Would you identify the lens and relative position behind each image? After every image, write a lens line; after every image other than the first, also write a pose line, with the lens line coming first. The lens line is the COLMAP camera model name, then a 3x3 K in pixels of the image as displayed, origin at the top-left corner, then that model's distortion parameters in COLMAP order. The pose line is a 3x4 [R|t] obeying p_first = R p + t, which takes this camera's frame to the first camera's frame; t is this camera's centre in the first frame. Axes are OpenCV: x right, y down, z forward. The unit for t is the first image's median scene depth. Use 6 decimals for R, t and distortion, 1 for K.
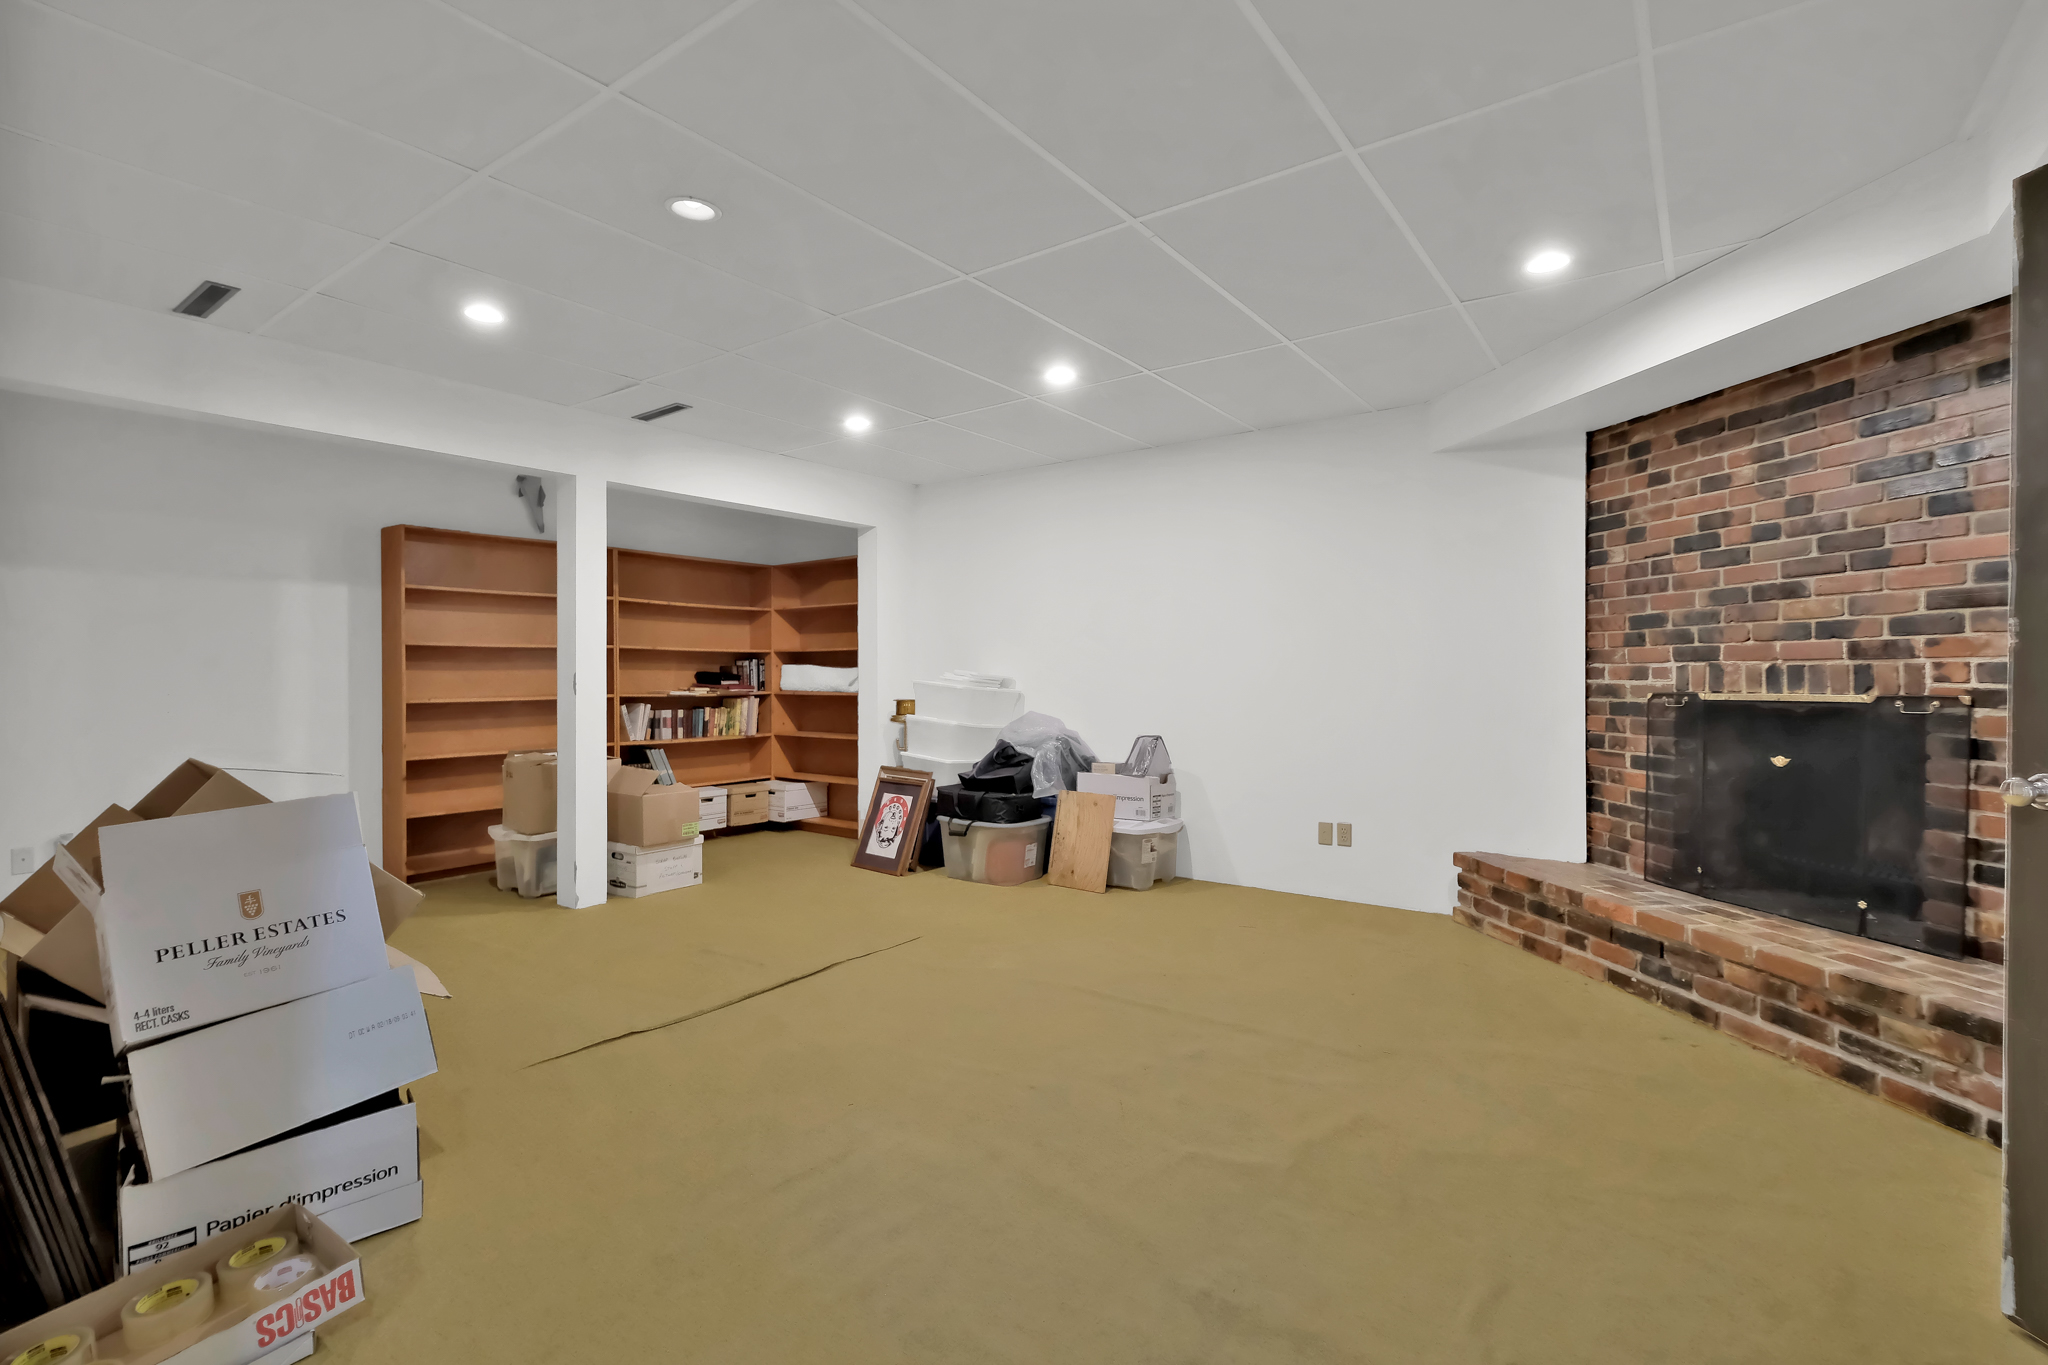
lens RADIAL K [[902.3, 0, 1024.0], [0, 902.3, 682.5], [0, 0, 1]] dist [-0.000428, 0.000130]
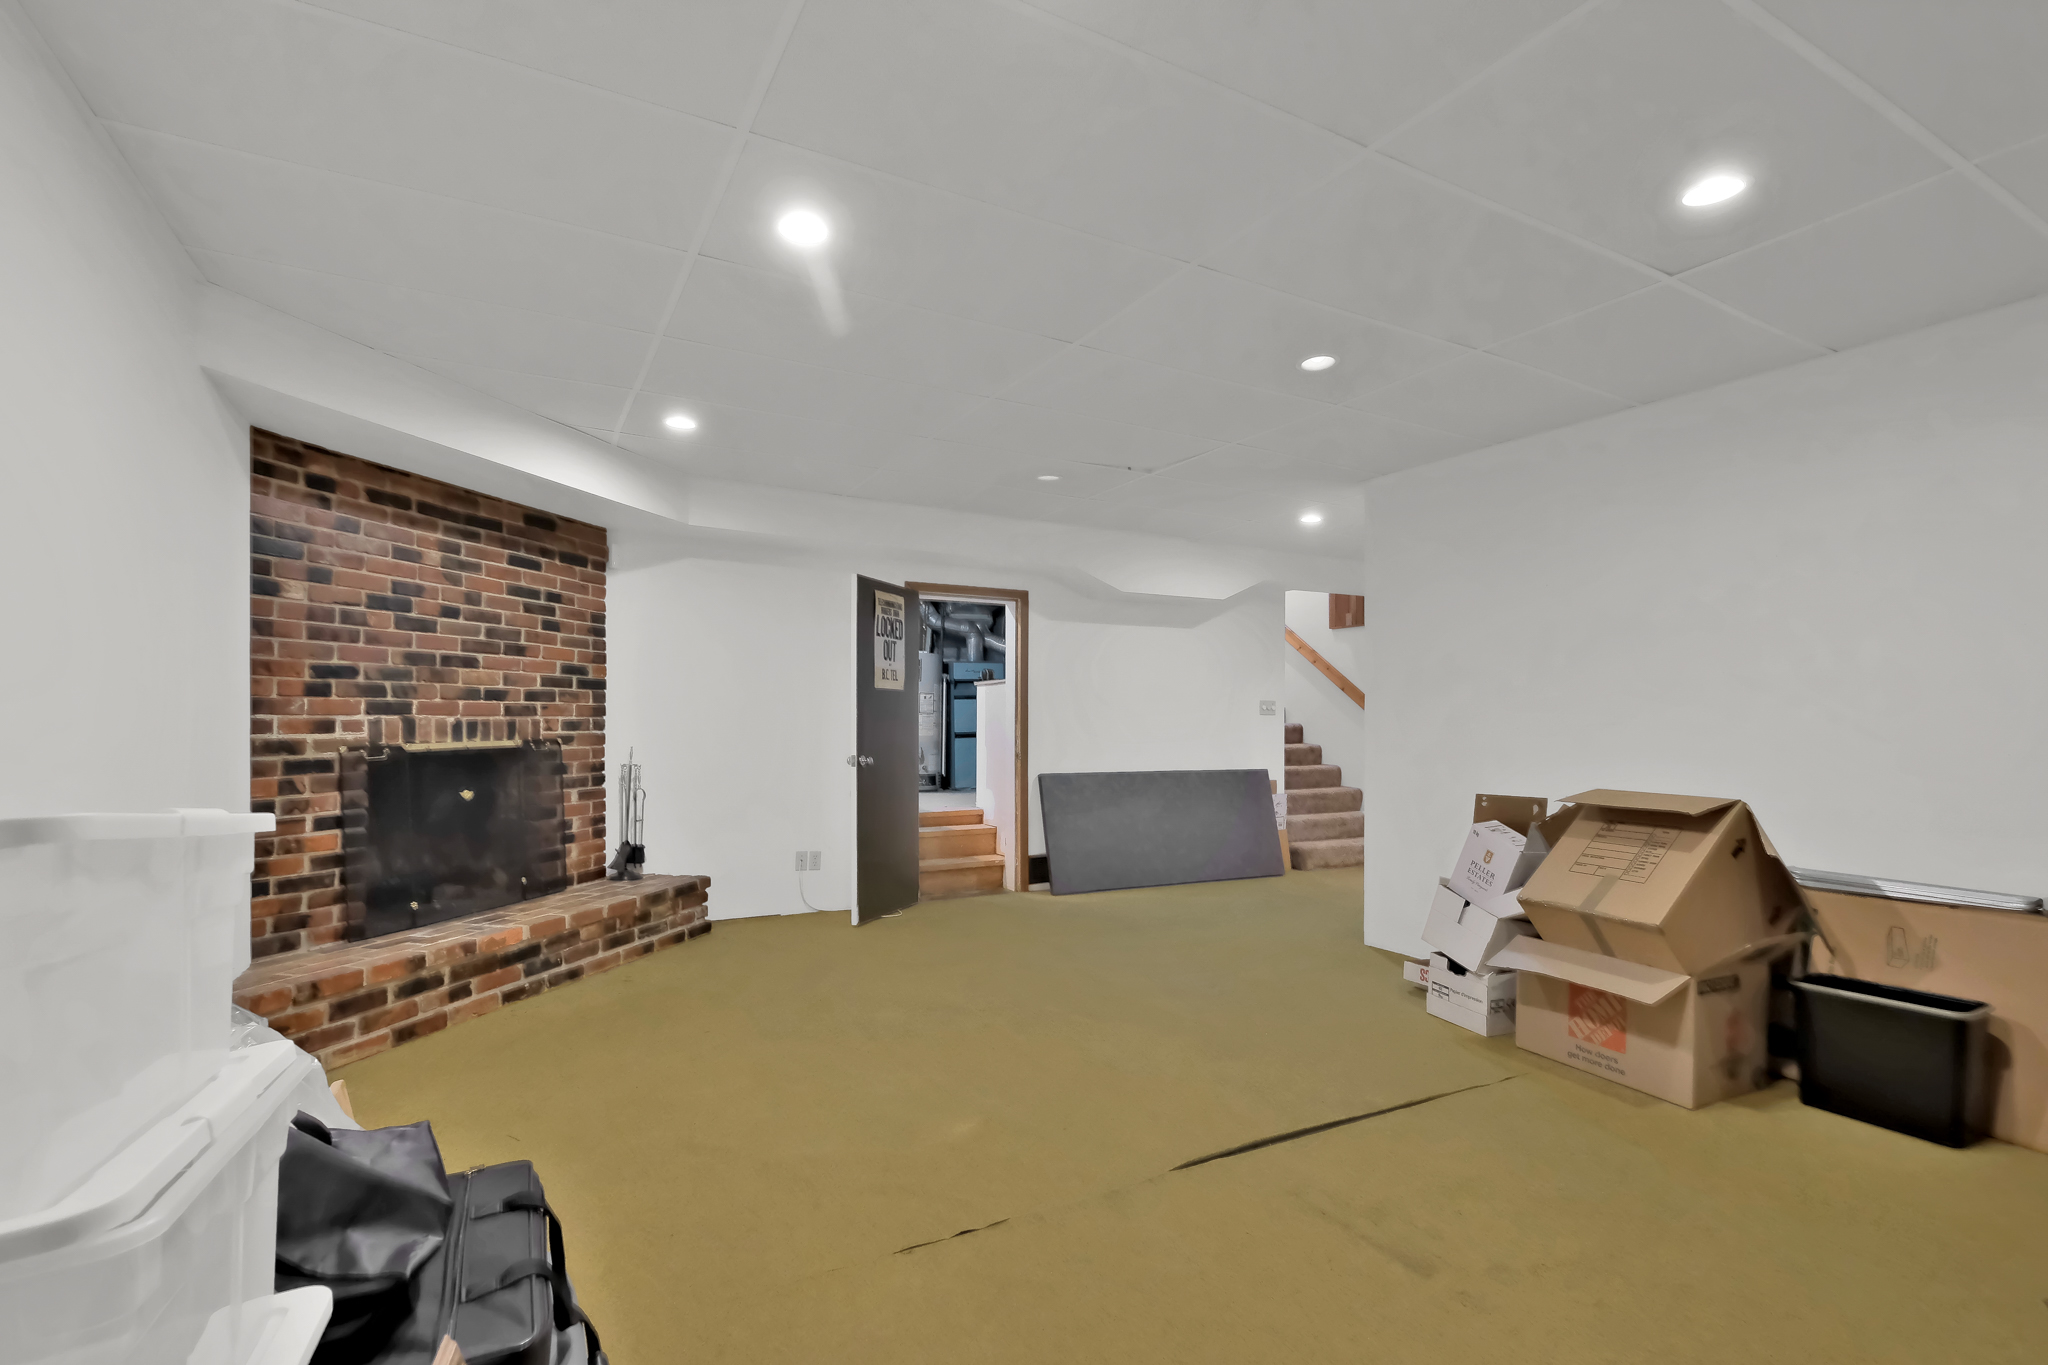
lens RADIAL K [[860.3, 0, 1016.7], [0, 860.3, 730.8], [0, 0, 1]] dist [-0.000720, -0.000088]
pose [[-0.885601, -0.004812, 0.464422, -0.379948], [0.004248, 0.999821, 0.018459, -0.020313], [-0.464428, 0.018320, -0.885422, 1.556805]]
